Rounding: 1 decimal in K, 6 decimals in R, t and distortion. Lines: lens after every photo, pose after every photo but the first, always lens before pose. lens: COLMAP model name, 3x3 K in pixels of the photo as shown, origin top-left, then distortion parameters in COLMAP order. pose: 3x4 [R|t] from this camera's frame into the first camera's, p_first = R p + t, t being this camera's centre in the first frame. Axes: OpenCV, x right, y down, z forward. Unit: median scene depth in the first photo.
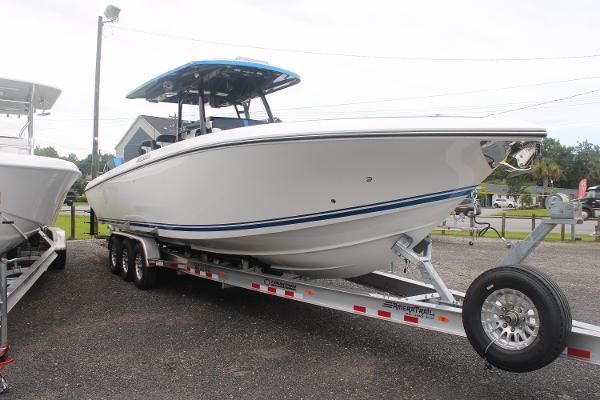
lens RADIAL K [[512.5, 0, 300.0], [0, 512.5, 199.9], [0, 0, 1]] dist [-0.126471, -0.000941]
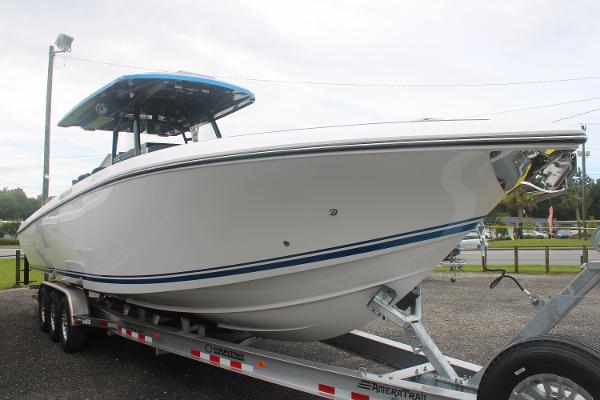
lens RADIAL K [[512.5, 0, 300.0], [0, 512.5, 199.9], [0, 0, 1]] dist [-0.126471, -0.000941]
pose [[0.998477, -0.022605, 0.050331, 0.033314], [0.026167, 0.997114, -0.071262, -0.004668], [-0.048574, 0.072470, 0.996187, 0.178365]]
